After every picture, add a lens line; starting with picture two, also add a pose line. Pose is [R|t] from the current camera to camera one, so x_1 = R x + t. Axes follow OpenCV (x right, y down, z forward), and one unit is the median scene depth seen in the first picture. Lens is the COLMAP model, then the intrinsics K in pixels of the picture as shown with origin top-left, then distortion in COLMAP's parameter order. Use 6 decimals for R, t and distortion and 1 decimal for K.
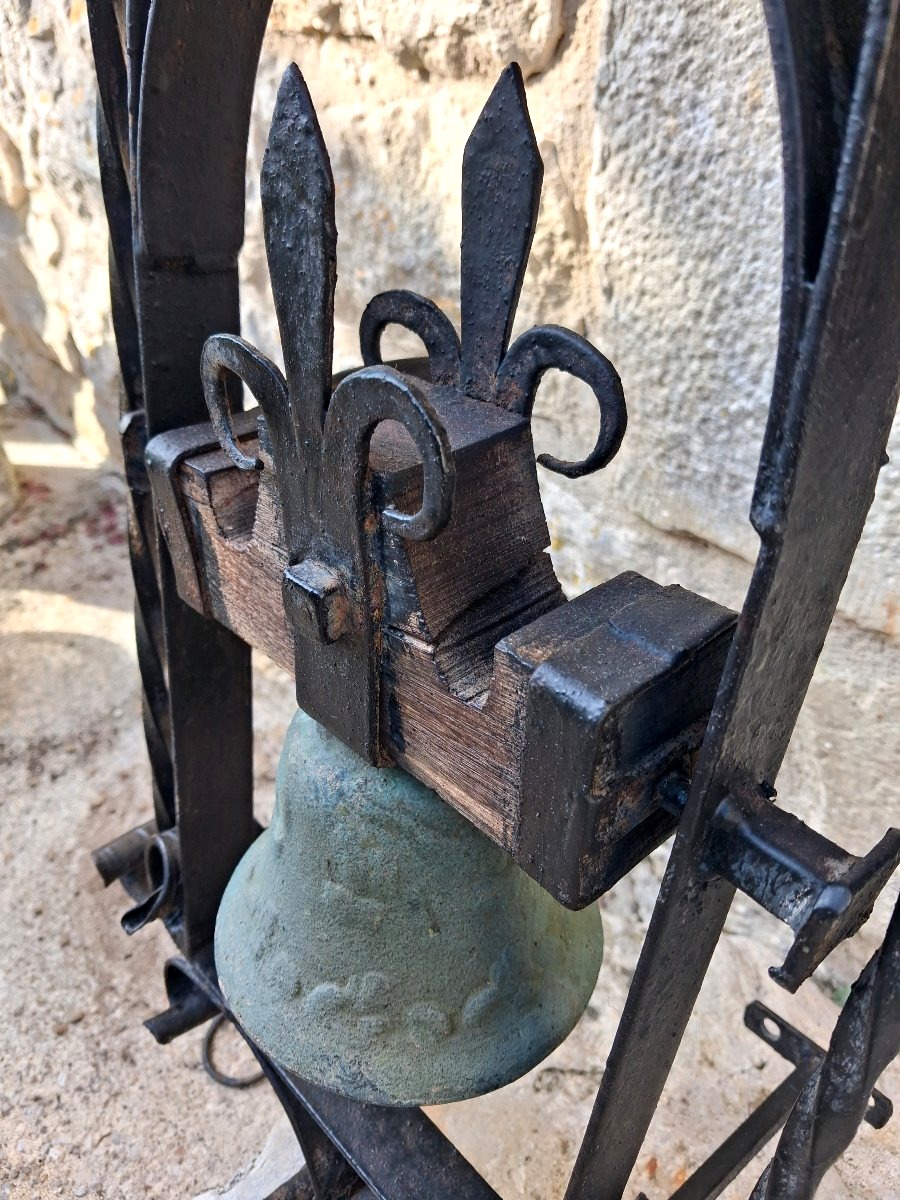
lens RADIAL K [[965.4, 0, 445.9], [0, 965.4, 593.5], [0, 0, 1]] dist [0.003228, -0.029585]
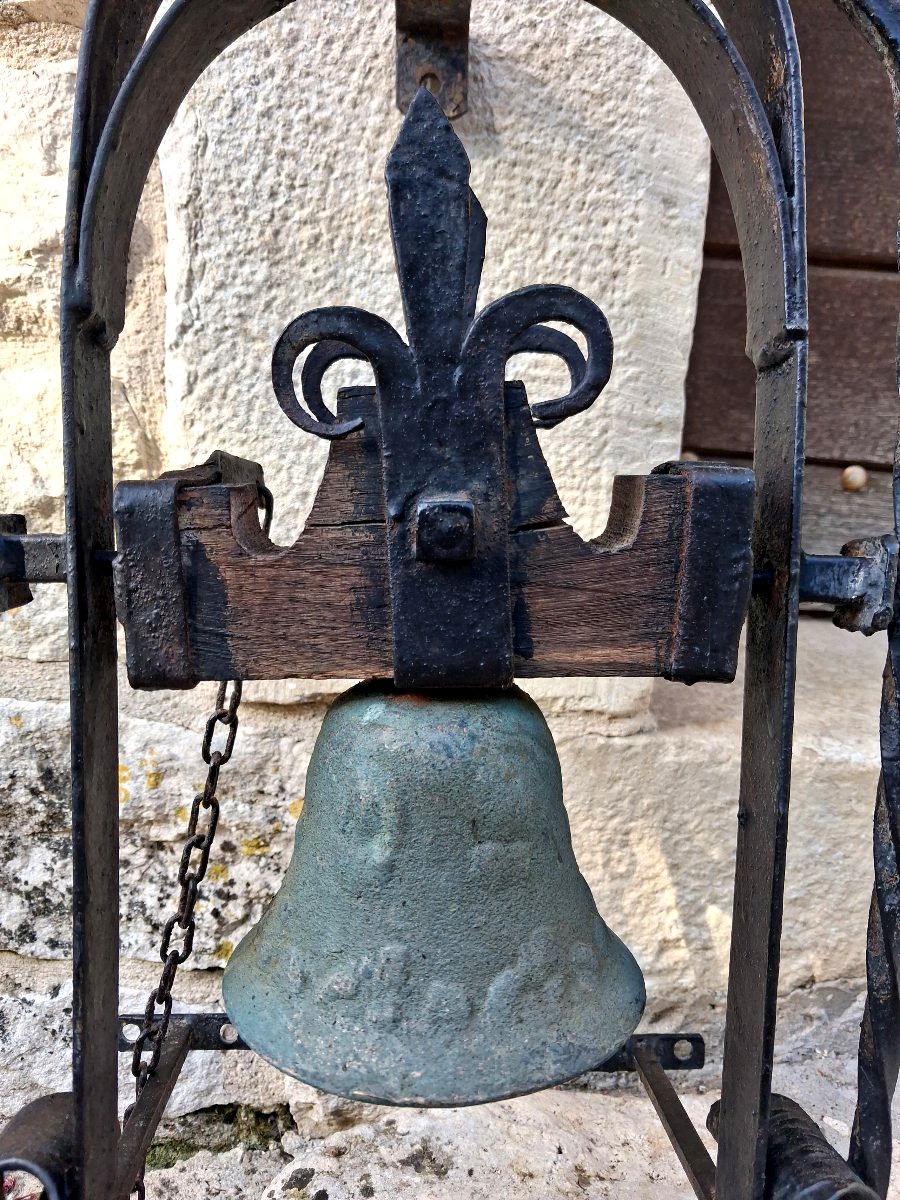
lens RADIAL K [[965.4, 0, 453.3], [0, 965.4, 611.4], [0, 0, 1]] dist [0.003228, -0.029585]
pose [[0.653441, -0.115782, 0.748071, -0.544297], [0.416261, 0.880364, -0.227347, 0.195251], [-0.632251, 0.459951, 0.623461, 0.194984]]
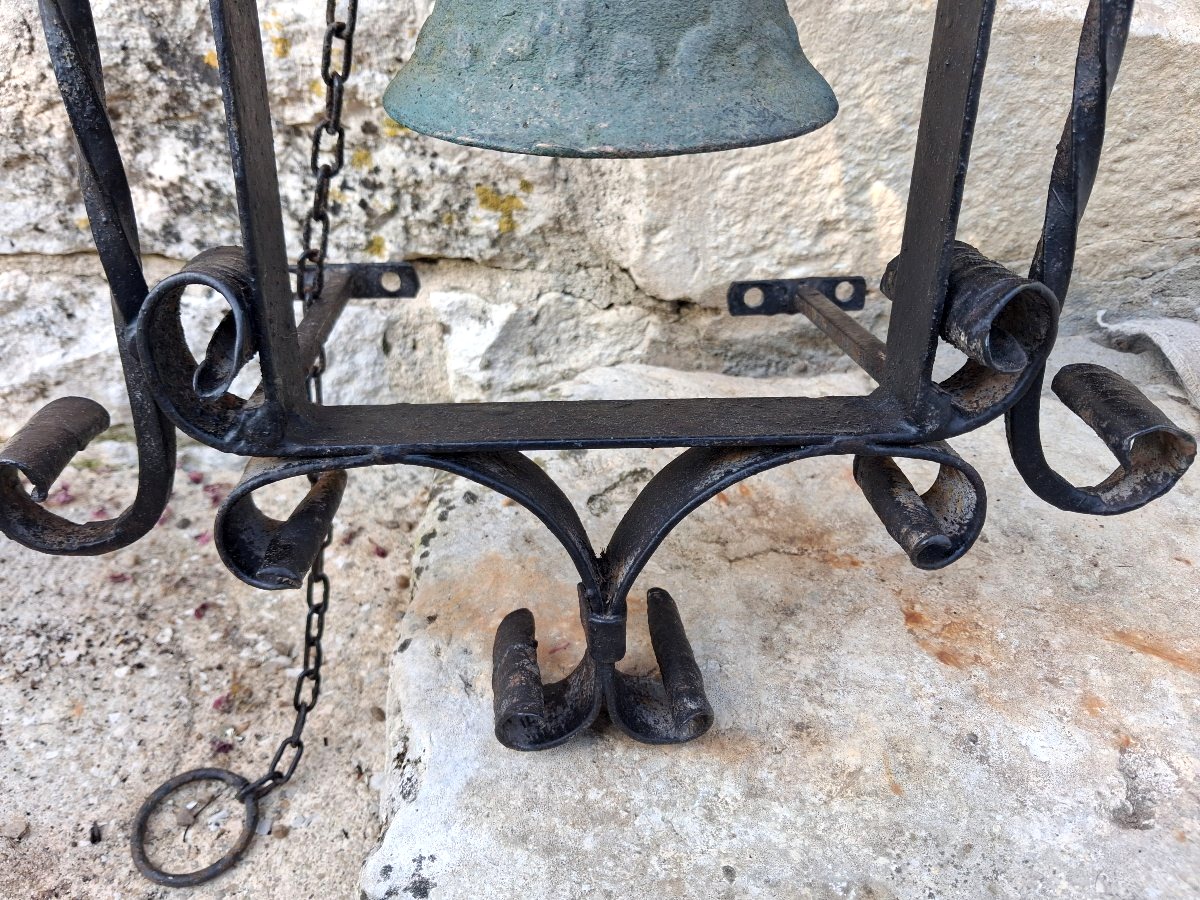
lens RADIAL K [[965.4, 0, 601.6], [0, 965.4, 441.2], [0, 0, 1]] dist [0.003228, -0.029585]
pose [[0.634619, -0.397045, 0.663033, -0.591561], [0.438981, 0.891290, 0.113564, 0.411894], [-0.636045, 0.218989, 0.739926, 0.348195]]
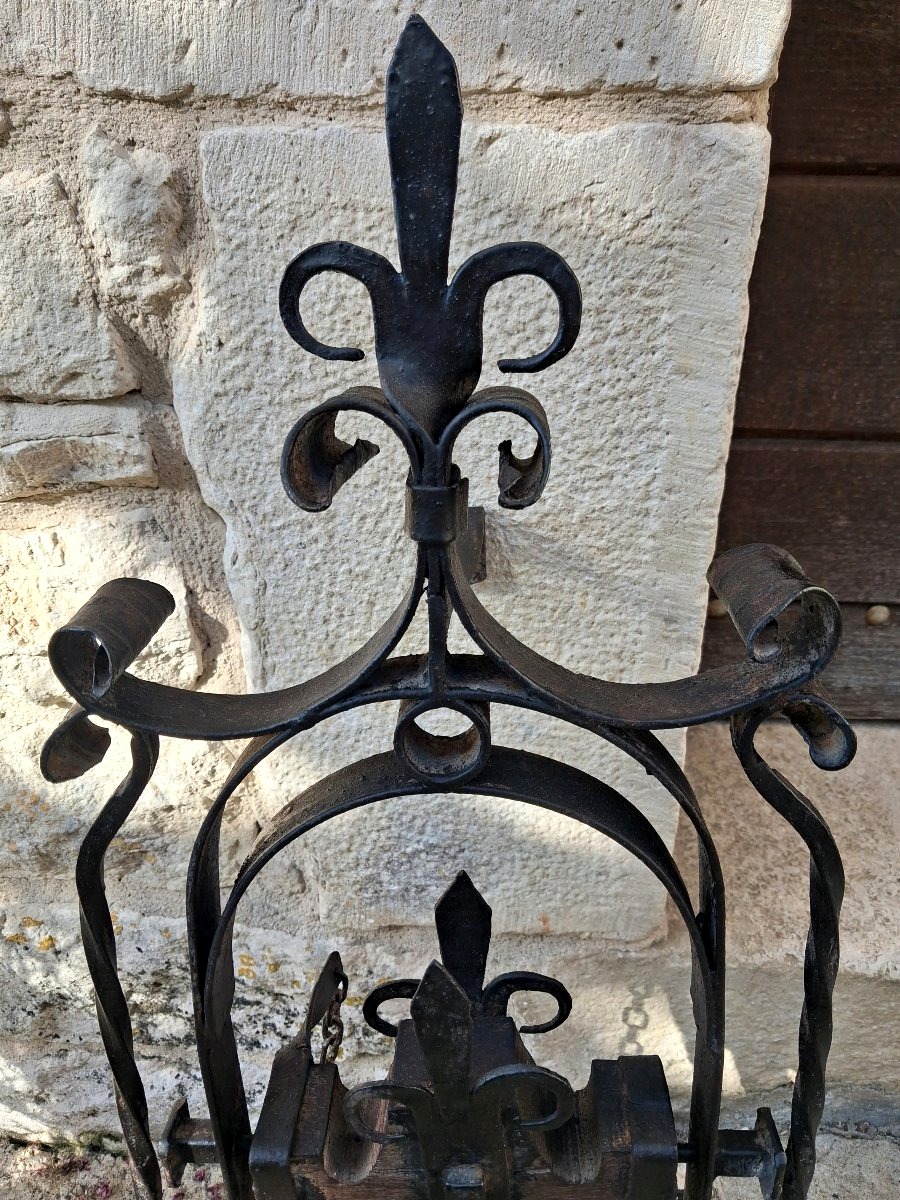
lens RADIAL K [[965.4, 0, 444.4], [0, 965.4, 626.6], [0, 0, 1]] dist [0.003228, -0.029585]
pose [[0.711290, -0.342399, 0.613865, -0.481731], [0.439068, 0.898421, -0.007635, -0.485568], [-0.548895, 0.274959, 0.789374, -0.321895]]
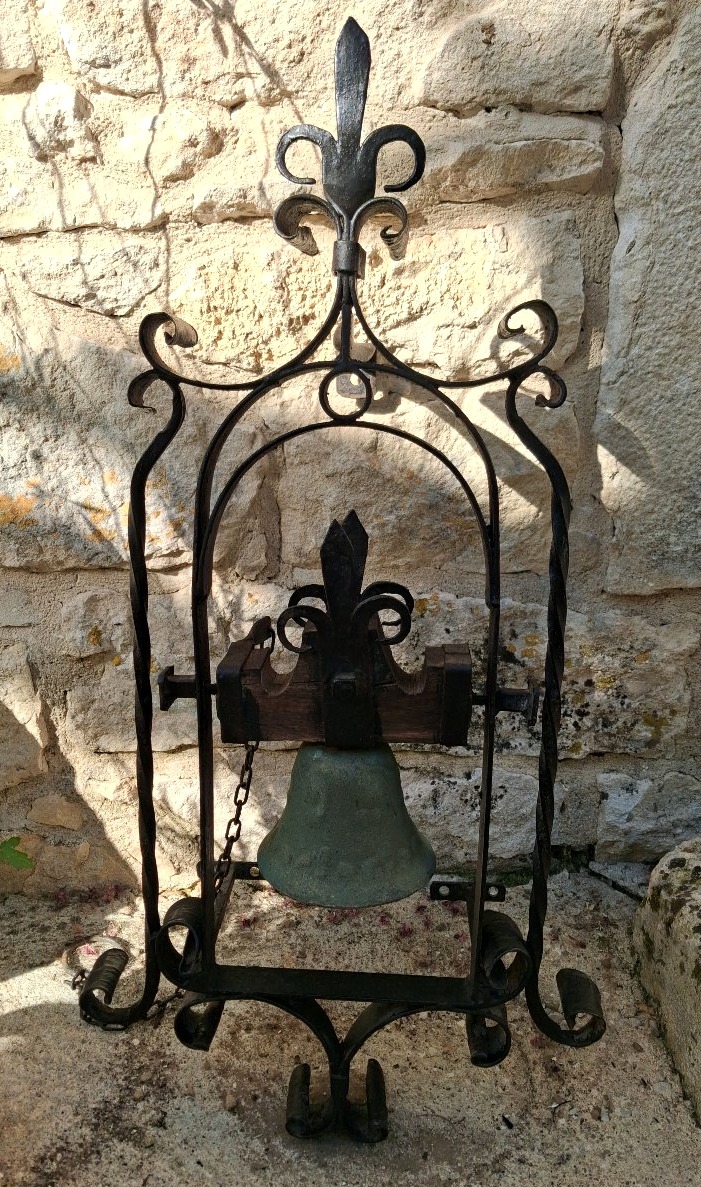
lens RADIAL K [[924.3, 0, 344.3], [0, 924.3, 606.0], [0, 0, 1]] dist [-0.011252, -0.007805]
pose [[0.637094, -0.222450, 0.737989, -1.682243], [0.444893, 0.887986, -0.116405, -0.123157], [-0.629430, 0.402487, 0.664697, 0.275971]]
